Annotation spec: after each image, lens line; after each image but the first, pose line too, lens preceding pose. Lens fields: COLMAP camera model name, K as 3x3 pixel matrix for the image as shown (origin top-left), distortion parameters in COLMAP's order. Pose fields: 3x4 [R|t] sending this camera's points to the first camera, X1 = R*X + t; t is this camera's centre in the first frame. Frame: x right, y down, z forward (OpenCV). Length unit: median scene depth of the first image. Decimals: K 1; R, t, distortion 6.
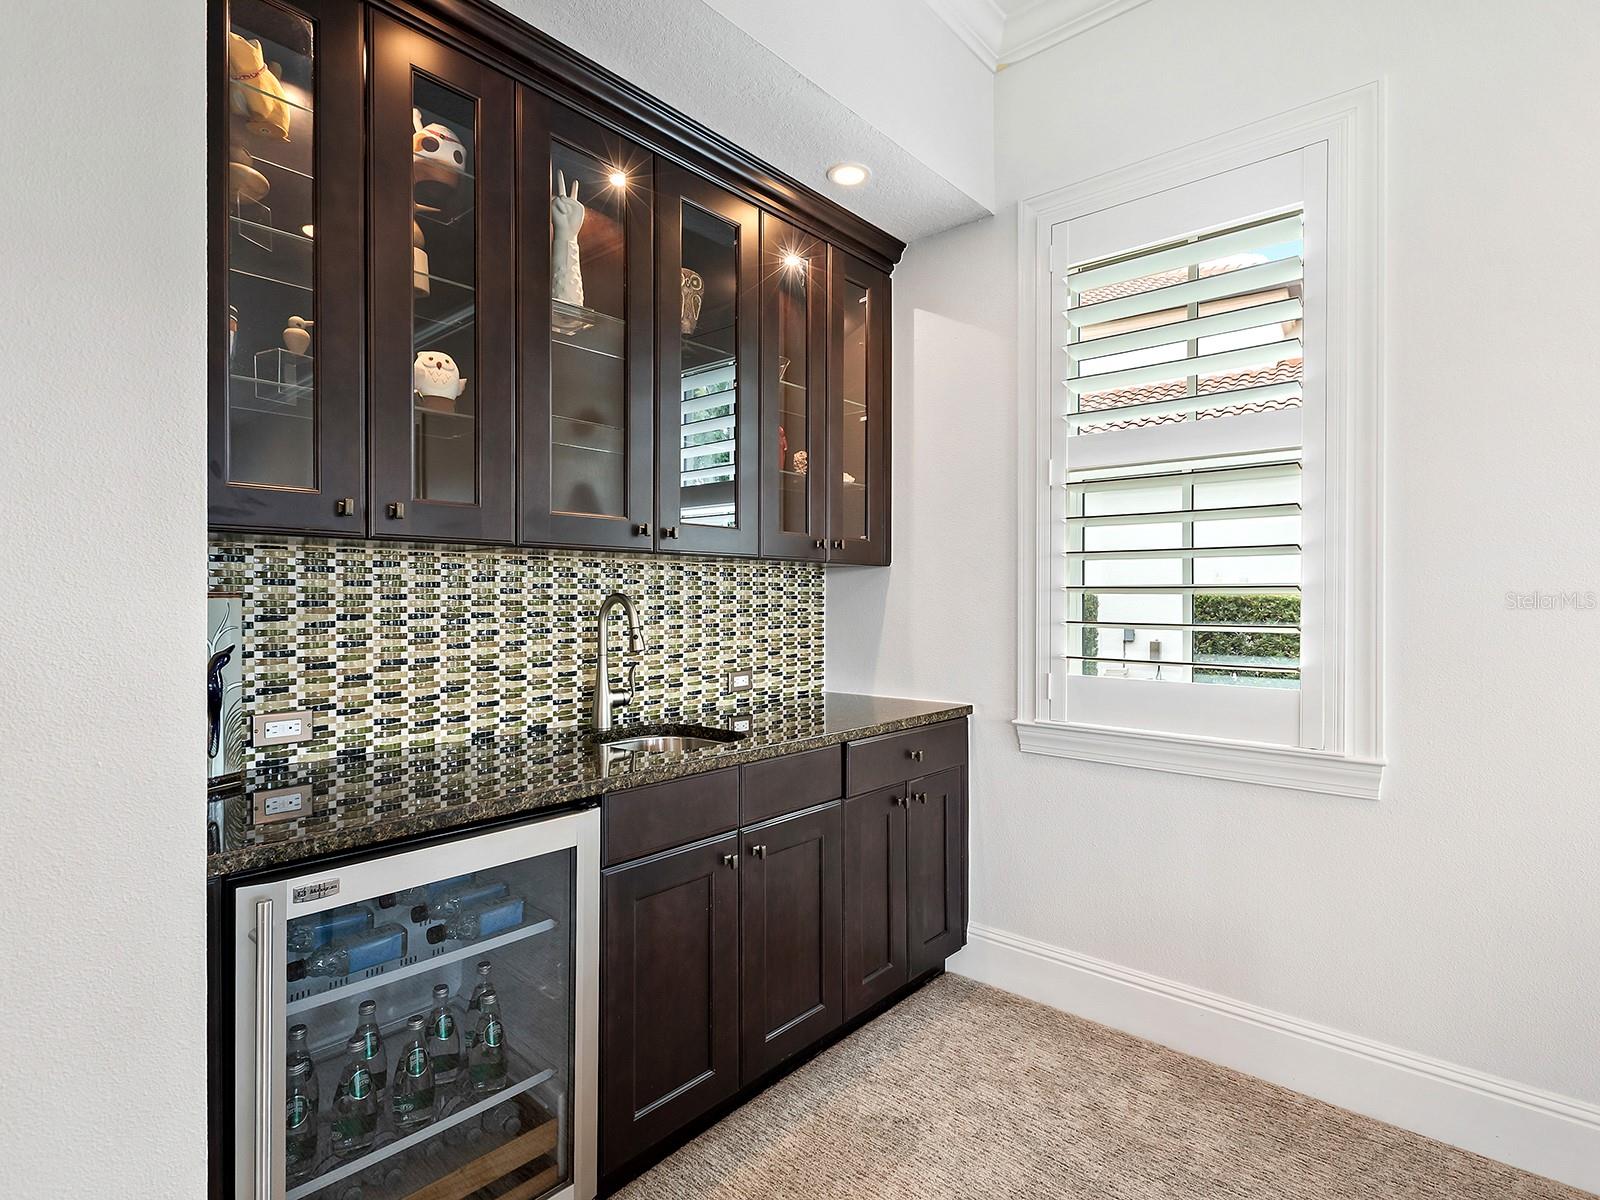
lens RADIAL K [[819.7, 0, 800.0], [0, 819.7, 600.0], [0, 0, 1]] dist [-0.000973, 0.000181]
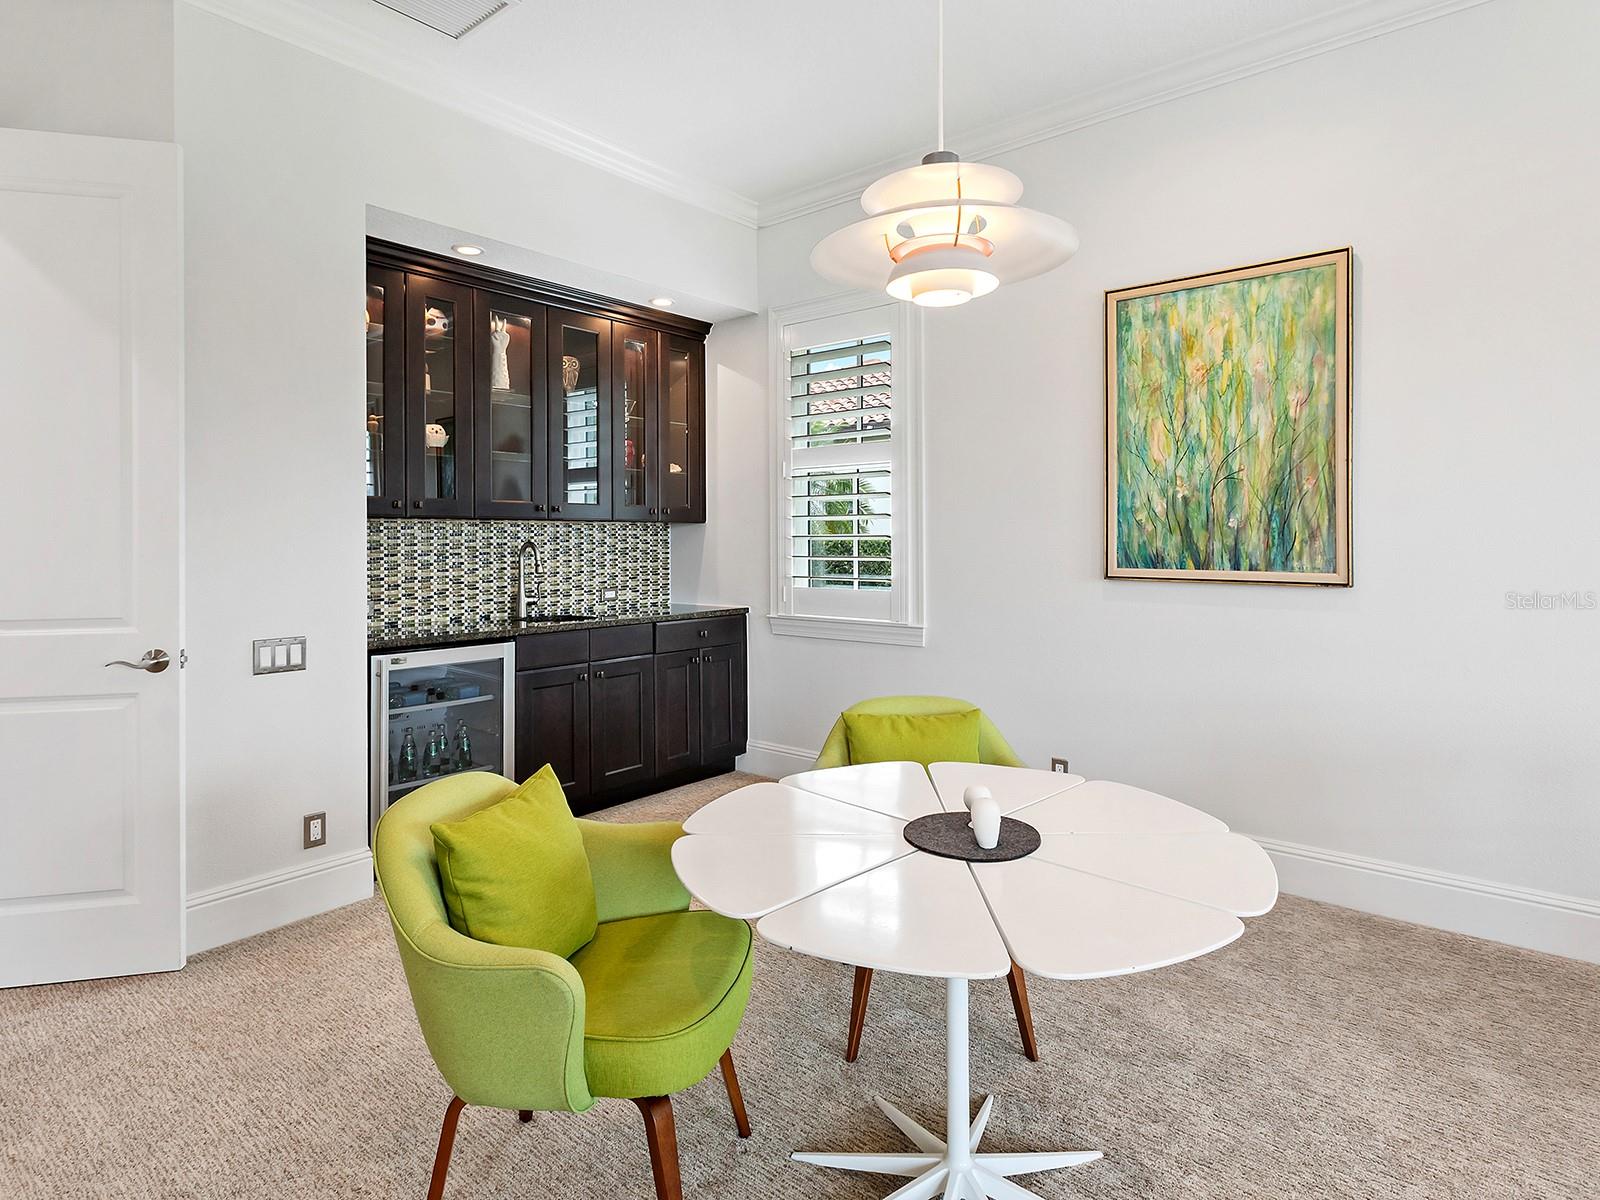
lens RADIAL K [[872.2, 0, 776.0], [0, 872.2, 539.2], [0, 0, 1]] dist [-0.000727, 0.000139]
pose [[0.999866, -0.006118, 0.015186, 0.283897], [0.006179, 0.999973, -0.003980, -0.002658], [-0.015161, 0.004073, 0.999877, -0.904907]]
